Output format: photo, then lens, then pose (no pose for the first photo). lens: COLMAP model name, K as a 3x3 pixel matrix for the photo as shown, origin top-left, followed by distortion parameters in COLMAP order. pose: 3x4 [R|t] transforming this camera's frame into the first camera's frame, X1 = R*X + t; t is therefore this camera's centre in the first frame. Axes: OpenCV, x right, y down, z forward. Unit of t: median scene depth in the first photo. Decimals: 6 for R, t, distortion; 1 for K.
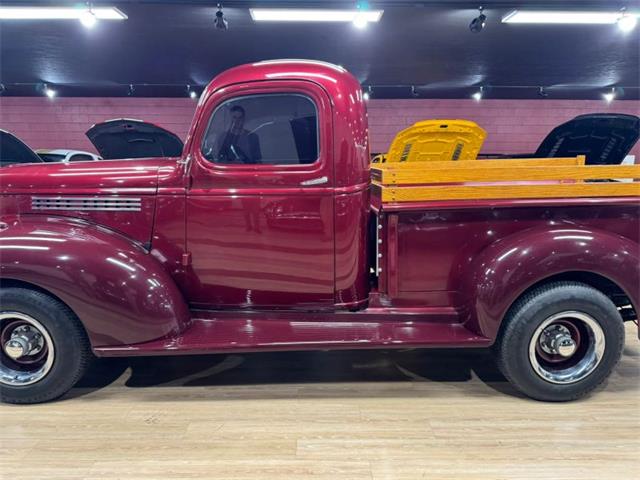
lens RADIAL K [[455.4, 0, 315.4], [0, 455.4, 243.0], [0, 0, 1]] dist [0.002460, -0.004632]
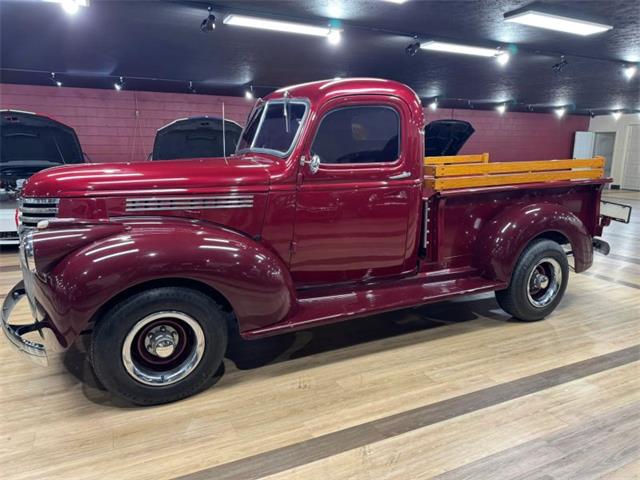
lens RADIAL K [[451.5, 0, 317.4], [0, 451.5, 240.8], [0, 0, 1]] dist [0.042895, -0.047705]
pose [[0.907737, -0.082332, 0.411381, -0.720956], [0.079421, 0.996547, 0.024196, -0.002896], [-0.411953, 0.010709, 0.911142, -0.059324]]
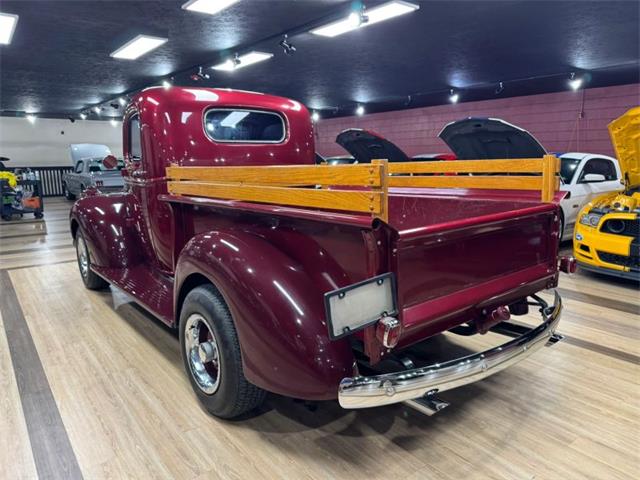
lens RADIAL K [[453.1, 0, 316.2], [0, 453.1, 238.2], [0, 0, 1]] dist [0.043223, -0.060695]
pose [[0.594856, 0.135932, -0.792256, 1.403858], [-0.149962, 0.987061, 0.056759, -0.101148], [0.789720, 0.085045, 0.607544, 0.572380]]
